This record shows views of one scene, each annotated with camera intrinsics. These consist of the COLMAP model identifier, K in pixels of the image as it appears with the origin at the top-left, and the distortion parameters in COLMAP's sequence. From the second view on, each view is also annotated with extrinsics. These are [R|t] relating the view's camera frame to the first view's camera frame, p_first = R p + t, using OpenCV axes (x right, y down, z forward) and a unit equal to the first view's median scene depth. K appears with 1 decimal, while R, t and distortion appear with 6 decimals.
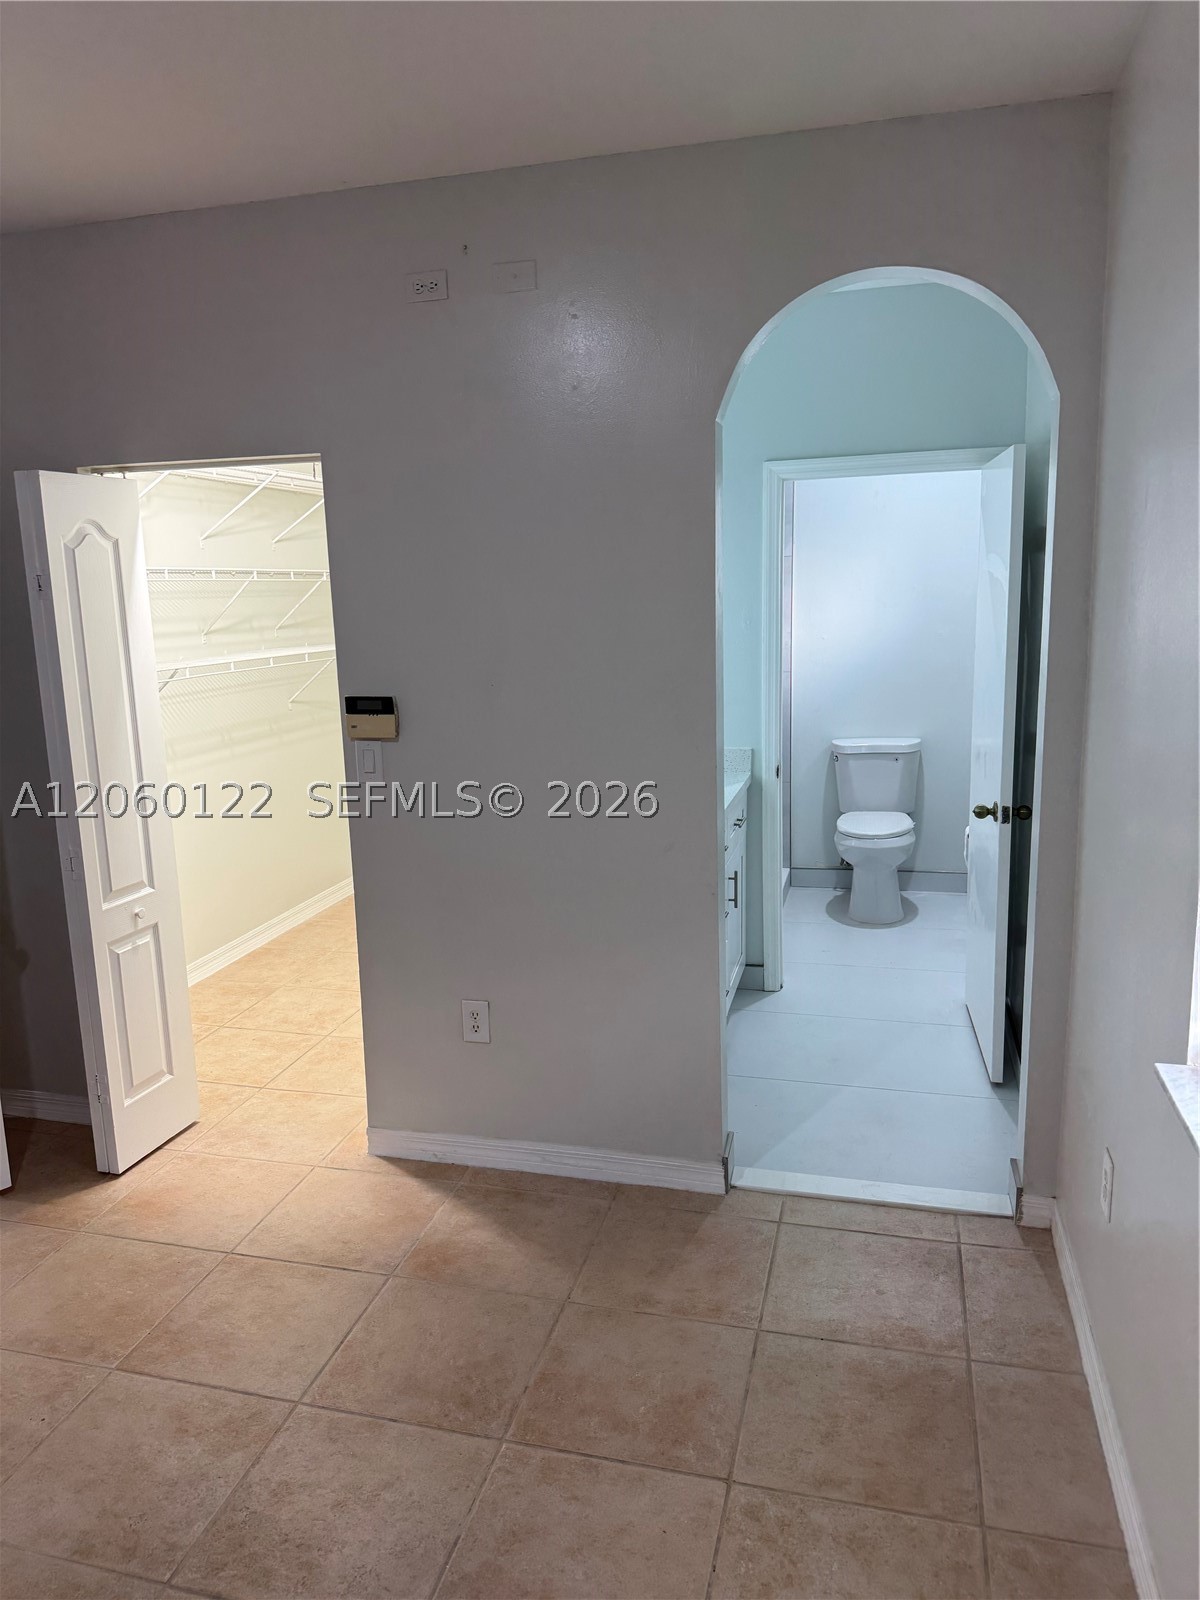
lens RADIAL K [[1120.4, 0, 602.6], [0, 1120.4, 793.5], [0, 0, 1]] dist [0.031148, -0.057264]
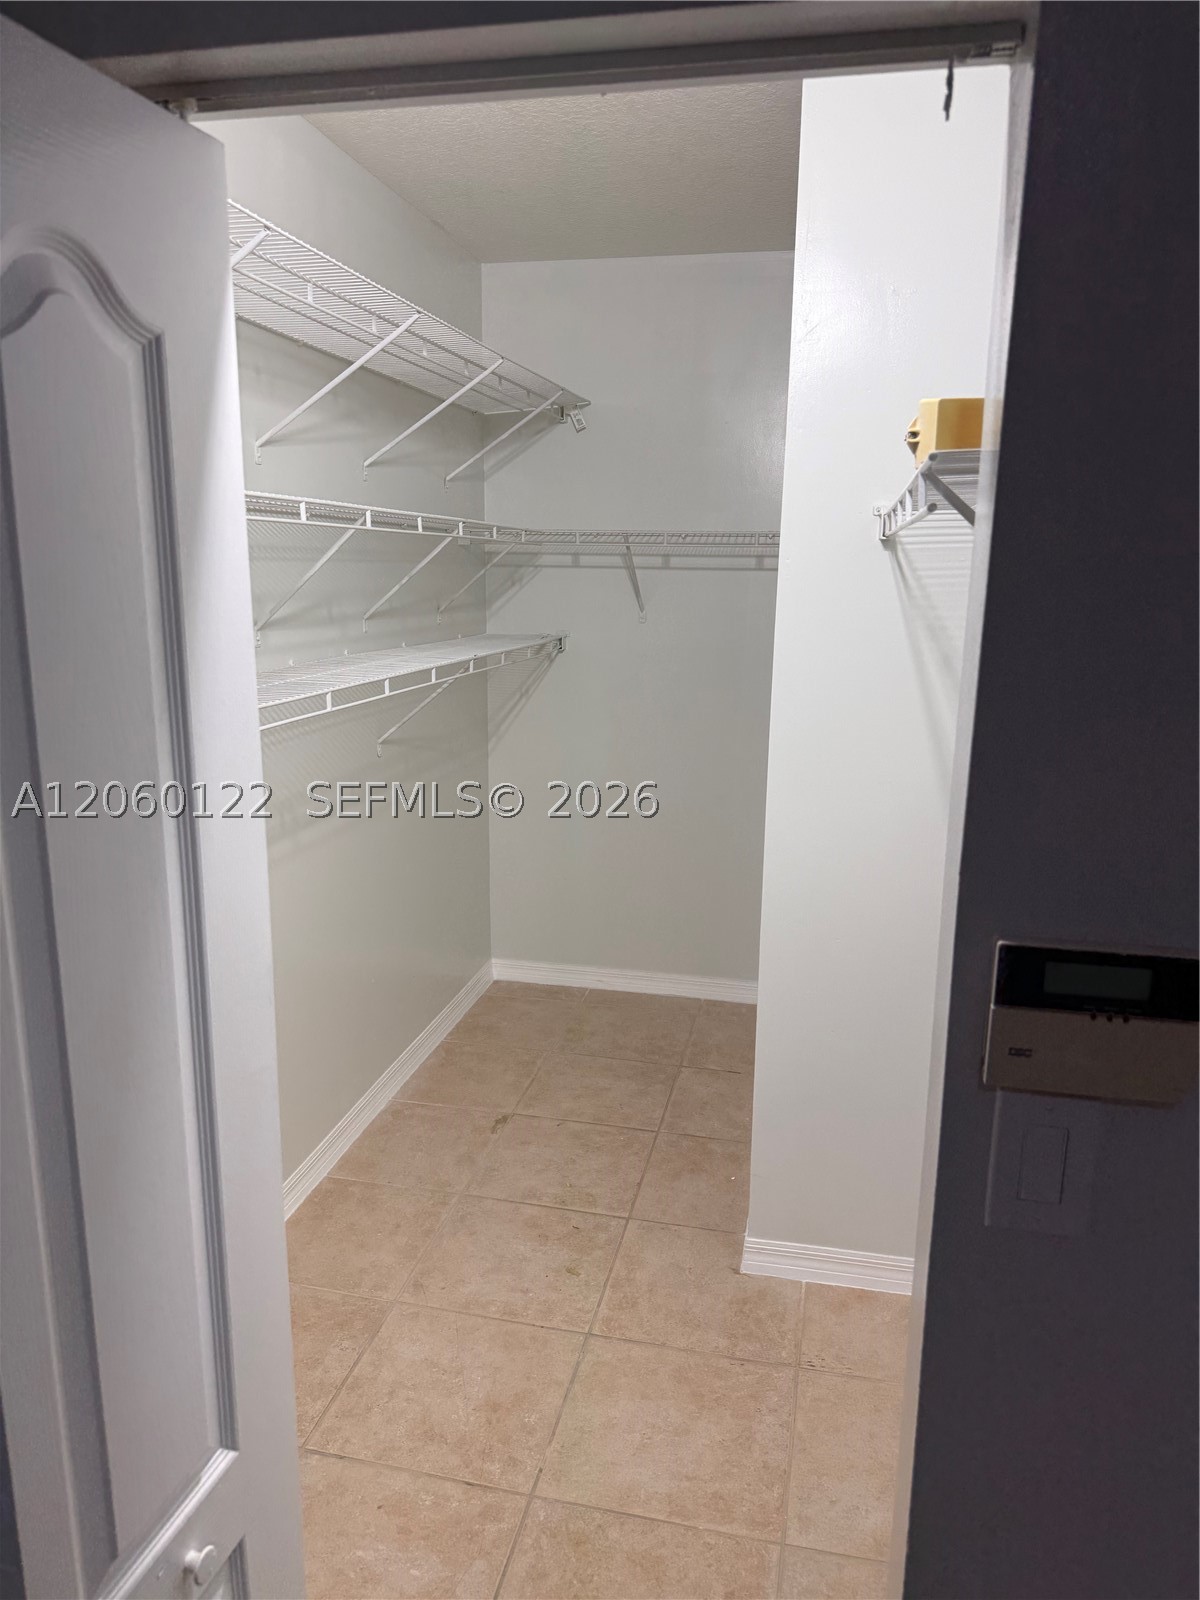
lens RADIAL K [[1120.4, 0, 598.6], [0, 1120.4, 806.0], [0, 0, 1]] dist [0.031148, -0.057264]
pose [[0.998486, 0.029625, 0.046344, -0.217872], [-0.031018, 0.999080, 0.029620, -0.080040], [-0.045424, -0.031013, 0.998486, 0.468674]]
